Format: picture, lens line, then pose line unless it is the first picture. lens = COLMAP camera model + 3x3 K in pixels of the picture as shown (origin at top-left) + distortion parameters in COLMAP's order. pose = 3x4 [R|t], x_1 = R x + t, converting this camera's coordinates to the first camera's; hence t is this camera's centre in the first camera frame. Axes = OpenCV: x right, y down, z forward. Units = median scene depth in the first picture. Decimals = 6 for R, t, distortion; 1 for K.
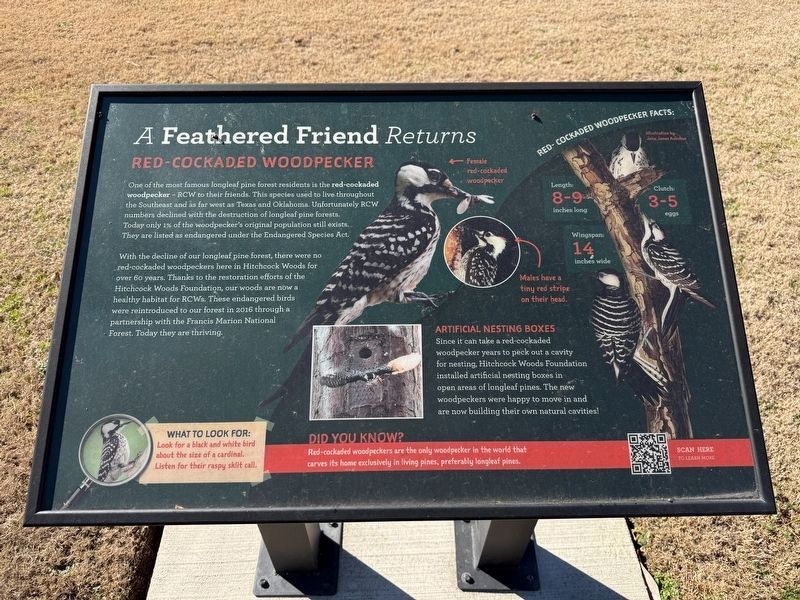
lens RADIAL K [[570.5, 0, 402.6], [0, 570.5, 294.3], [0, 0, 1]] dist [0.035019, -0.044539]
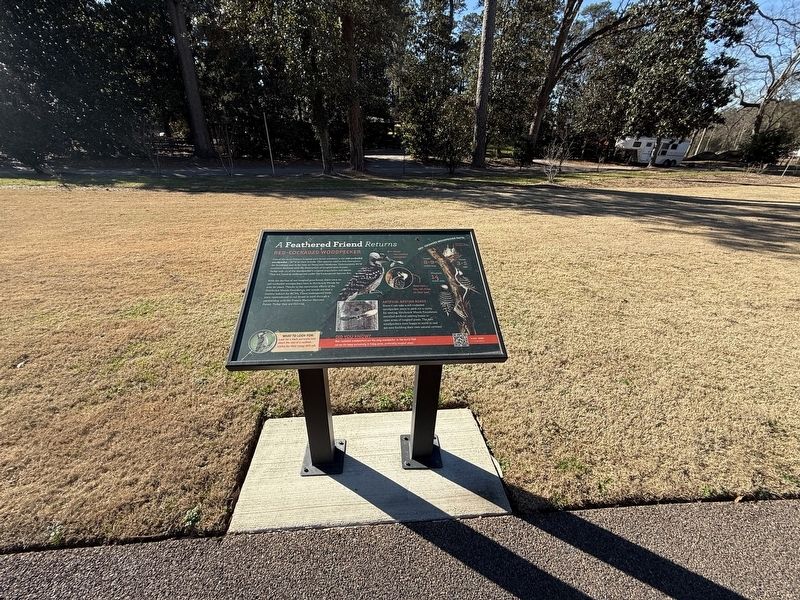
lens RADIAL K [[317.3, 0, 397.0], [0, 317.3, 295.3], [0, 0, 1]] dist [0.001565, -0.000034]
pose [[0.998429, -0.014103, 0.054219, 0.041874], [0.030872, 0.946097, -0.322408, 0.499136], [-0.046750, 0.323575, 0.945047, -0.438604]]
